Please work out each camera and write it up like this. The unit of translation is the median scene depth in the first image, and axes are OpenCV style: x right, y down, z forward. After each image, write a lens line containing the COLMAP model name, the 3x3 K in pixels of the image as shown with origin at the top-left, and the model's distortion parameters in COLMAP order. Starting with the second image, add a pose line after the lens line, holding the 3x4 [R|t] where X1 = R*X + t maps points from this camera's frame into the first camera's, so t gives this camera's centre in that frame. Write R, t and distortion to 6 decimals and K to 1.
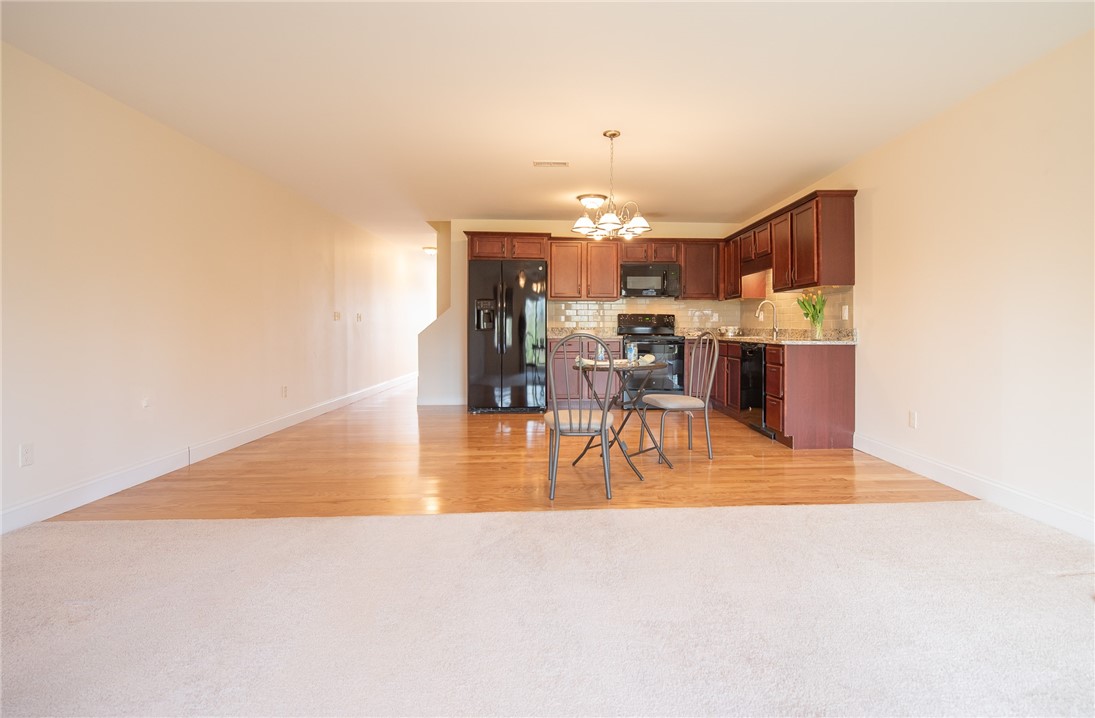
lens RADIAL K [[541.9, 0, 588.4], [0, 541.9, 315.7], [0, 0, 1]] dist [-0.000240, 0.000020]
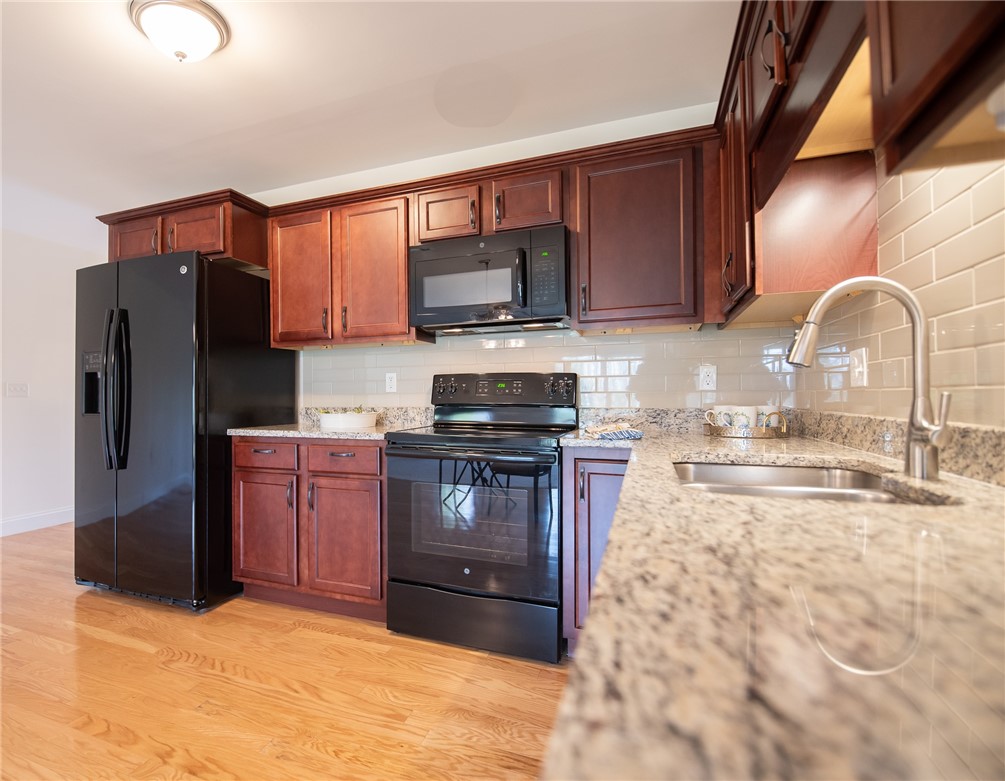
lens RADIAL K [[517.6, 0, 452.7], [0, 517.6, 392.9], [0, 0, 1]] dist [-0.020875, -0.000872]
pose [[0.892621, -0.011320, -0.450666, 0.252651], [0.016147, 0.999846, 0.006867, 0.008148], [0.450519, -0.013406, 0.892666, 0.677887]]
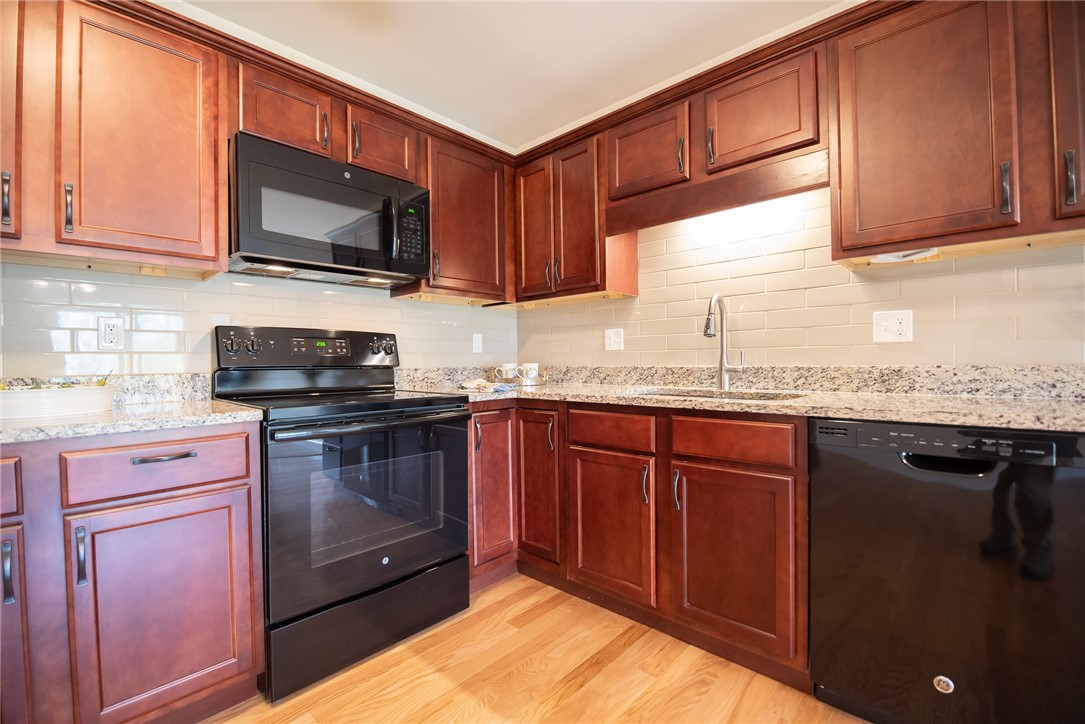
lens RADIAL K [[465.6, 0, 540.3], [0, 465.6, 361.6], [0, 0, 1]] dist [-0.022160, -0.000830]
pose [[0.730878, -0.014233, 0.682360, 0.014623], [0.002012, 0.999823, 0.018700, 0.011595], [-0.682505, -0.012295, 0.730777, 0.732474]]
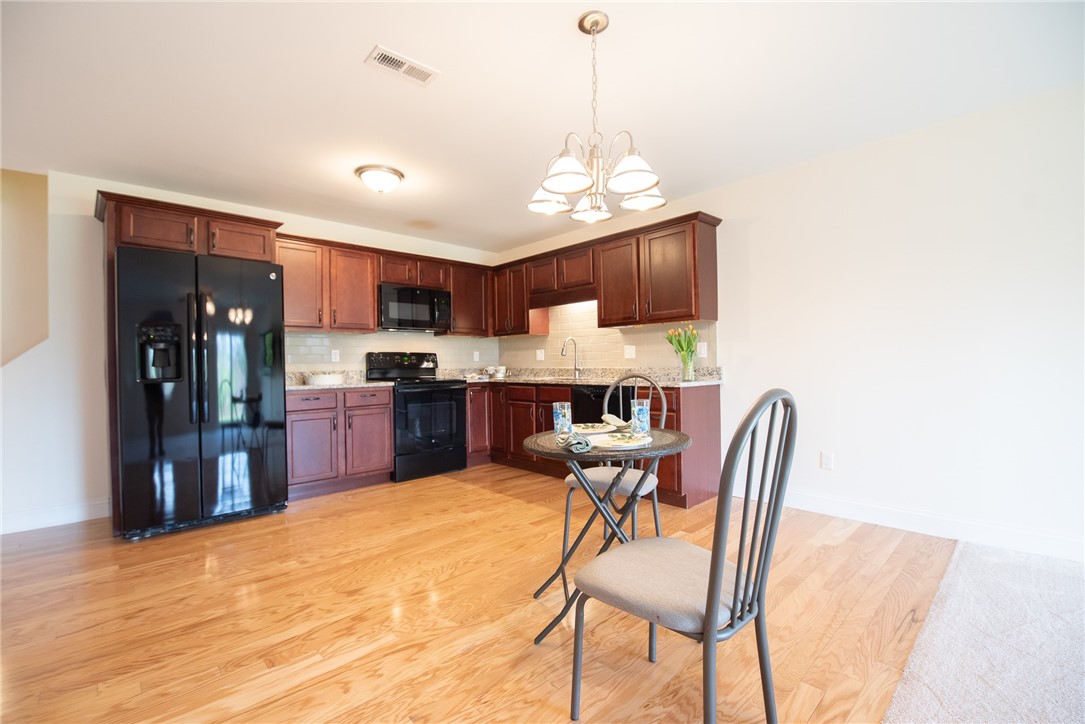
lens RADIAL K [[465.6, 0, 541.1], [0, 465.6, 364.4], [0, 0, 1]] dist [-0.022160, -0.000830]
pose [[0.774571, -0.014674, 0.632316, -0.168915], [0.003011, 0.999805, 0.019513, 0.001750], [-0.632479, -0.013210, 0.774464, 0.375594]]
